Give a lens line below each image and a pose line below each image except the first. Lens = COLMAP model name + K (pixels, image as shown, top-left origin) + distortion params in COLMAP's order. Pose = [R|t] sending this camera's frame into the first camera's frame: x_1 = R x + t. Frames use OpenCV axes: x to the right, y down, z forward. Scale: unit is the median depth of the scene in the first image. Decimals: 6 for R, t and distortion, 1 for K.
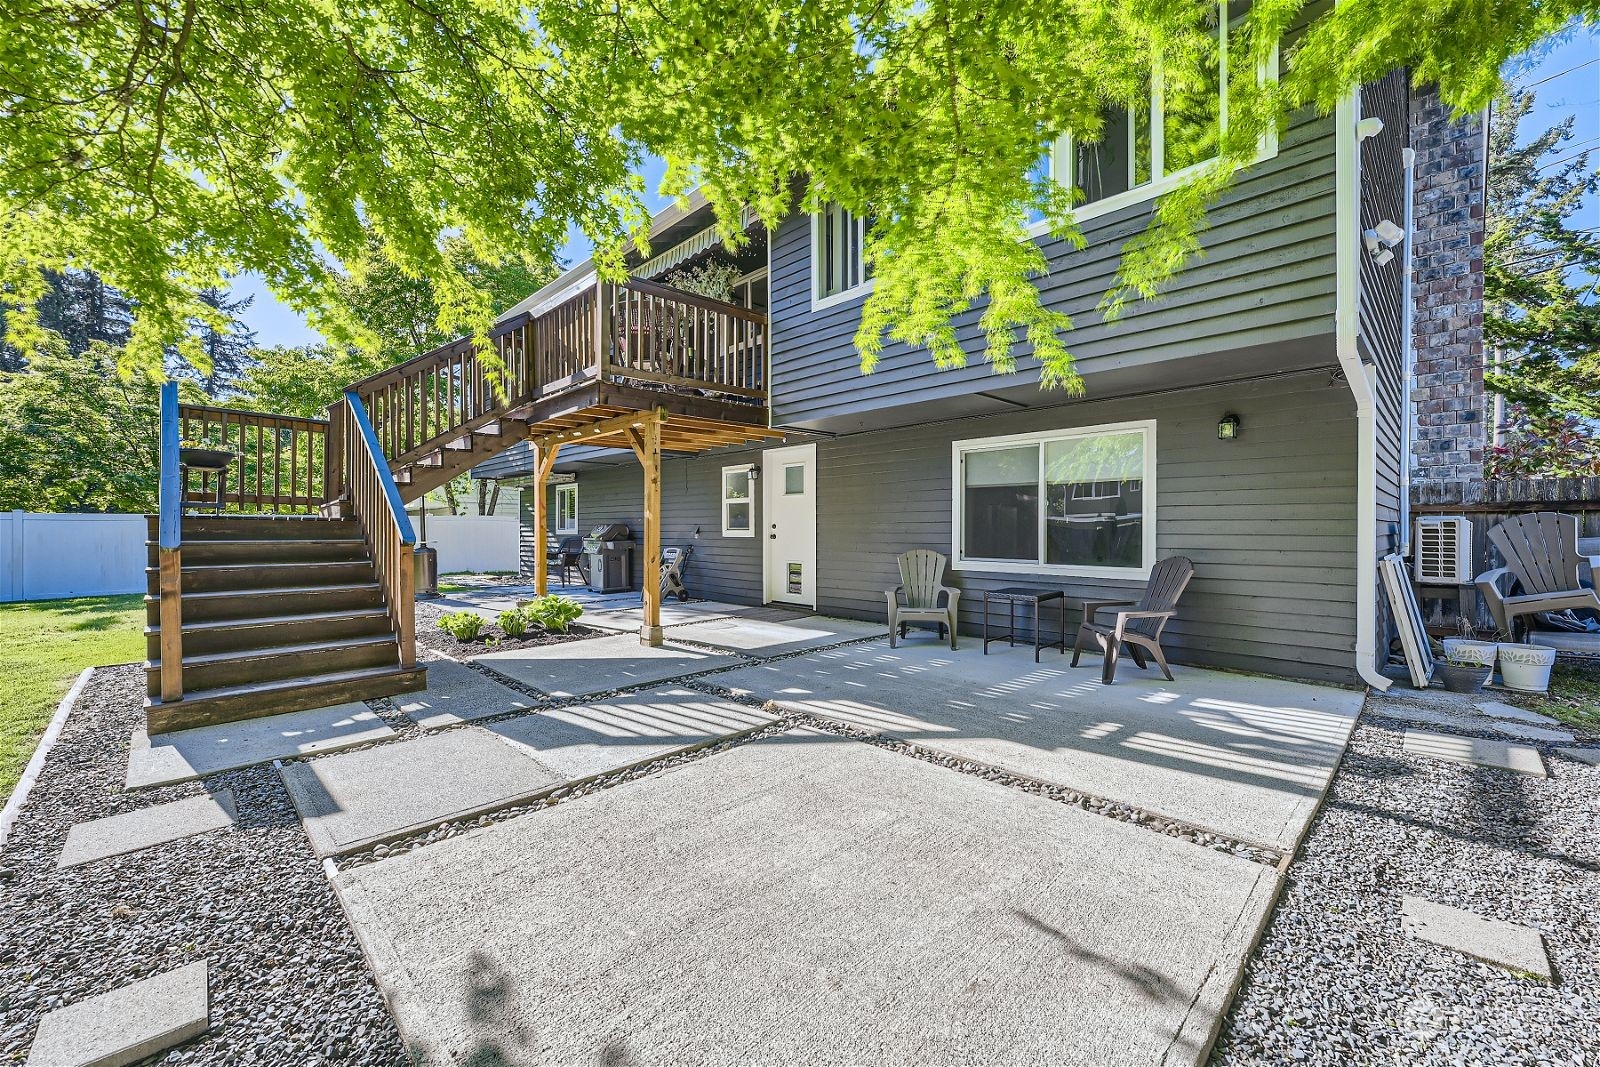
lens RADIAL K [[636.6, 0, 797.2], [0, 636.6, 530.8], [0, 0, 1]] dist [-0.008917, 0.000216]
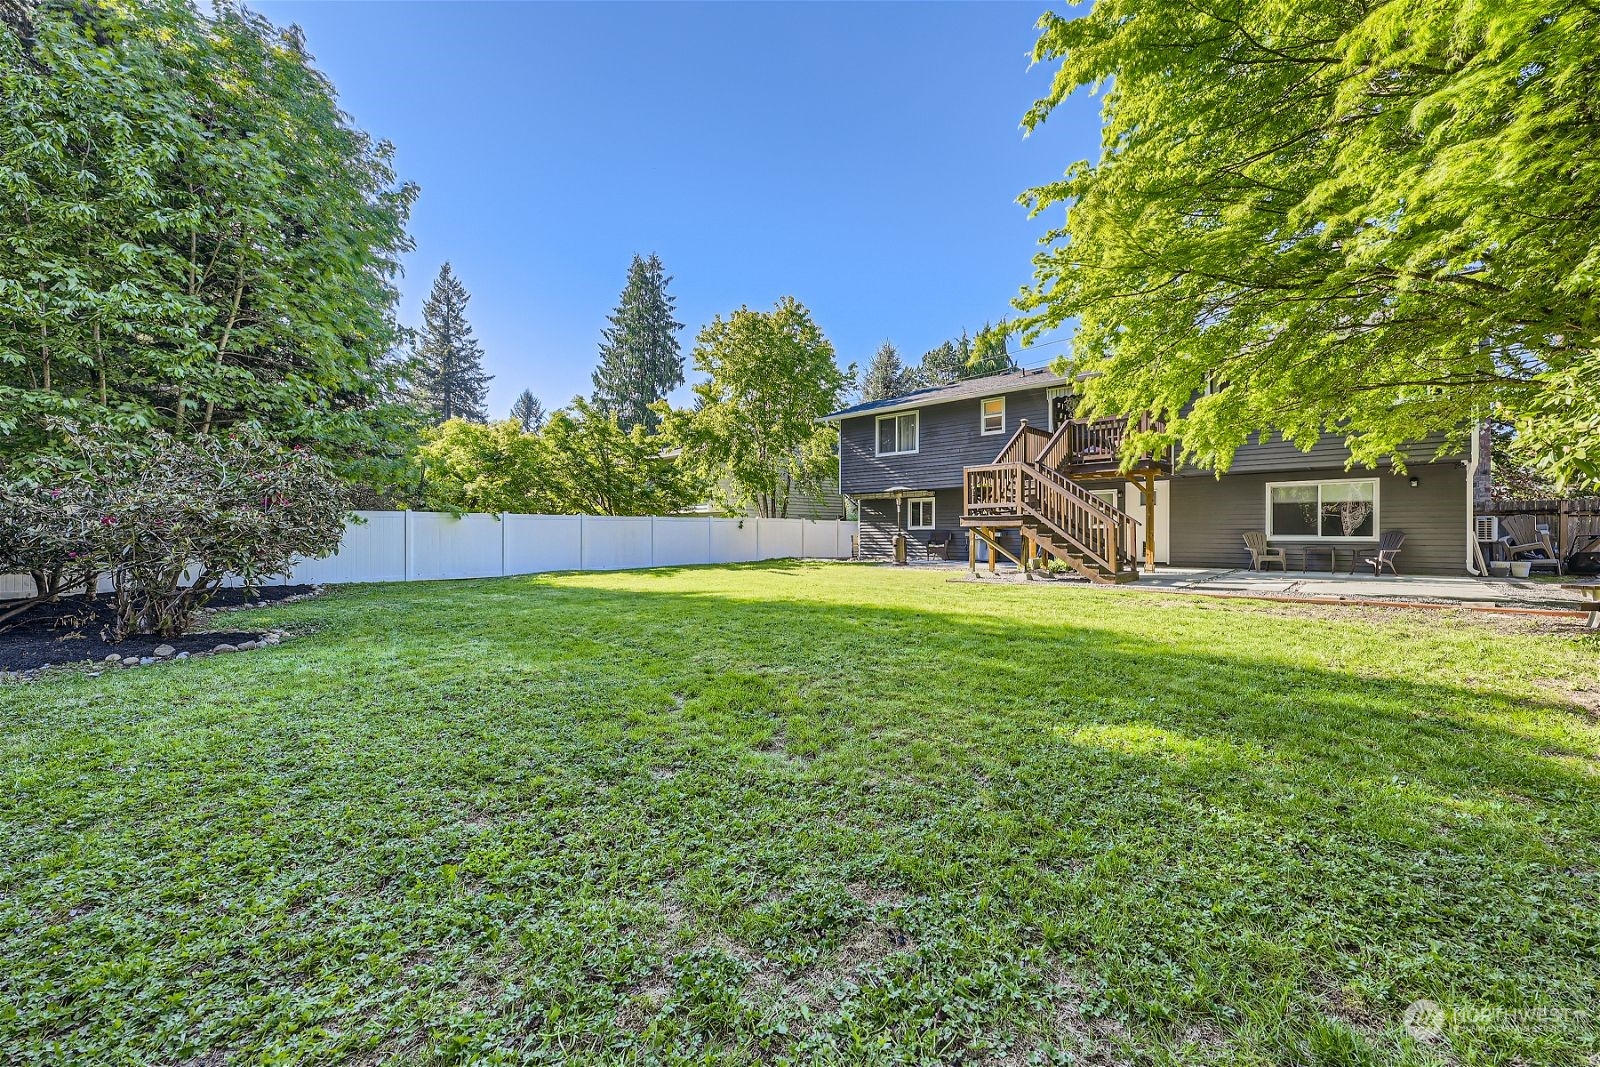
lens RADIAL K [[636.6, 0, 803.7], [0, 636.6, 533.4], [0, 0, 1]] dist [-0.008917, 0.000216]
pose [[0.998312, 0.000530, 0.058074, -1.656231], [-0.000106, 0.999973, -0.007302, 0.058255], [-0.058077, 0.007284, 0.998286, -1.222018]]
